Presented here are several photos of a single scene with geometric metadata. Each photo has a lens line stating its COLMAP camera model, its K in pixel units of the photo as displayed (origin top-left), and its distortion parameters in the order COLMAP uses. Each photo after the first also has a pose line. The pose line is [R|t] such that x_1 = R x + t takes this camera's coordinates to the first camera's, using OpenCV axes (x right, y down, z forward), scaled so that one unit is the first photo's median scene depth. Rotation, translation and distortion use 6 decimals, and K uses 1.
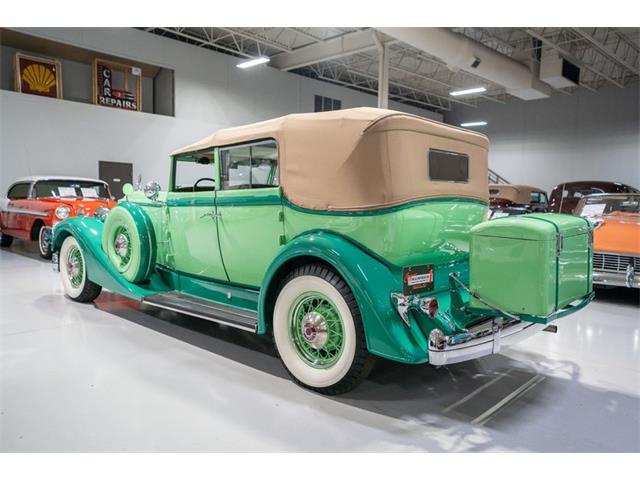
lens RADIAL K [[492.8, 0, 323.8], [0, 492.8, 234.8], [0, 0, 1]] dist [0.016030, 0.030551]
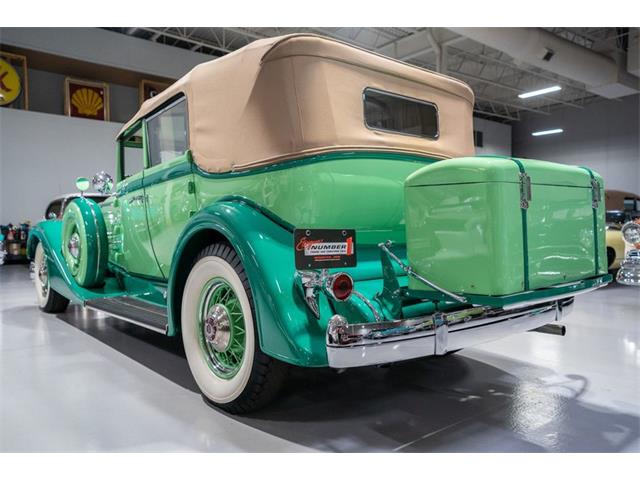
lens RADIAL K [[525.1, 0, 326.1], [0, 525.1, 226.8], [0, 0, 1]] dist [-0.002746, -0.007019]
pose [[0.988564, -0.026530, -0.148449, 0.234658], [0.016109, 0.997349, -0.070965, 0.086052], [0.149938, 0.067762, 0.986371, 0.188983]]
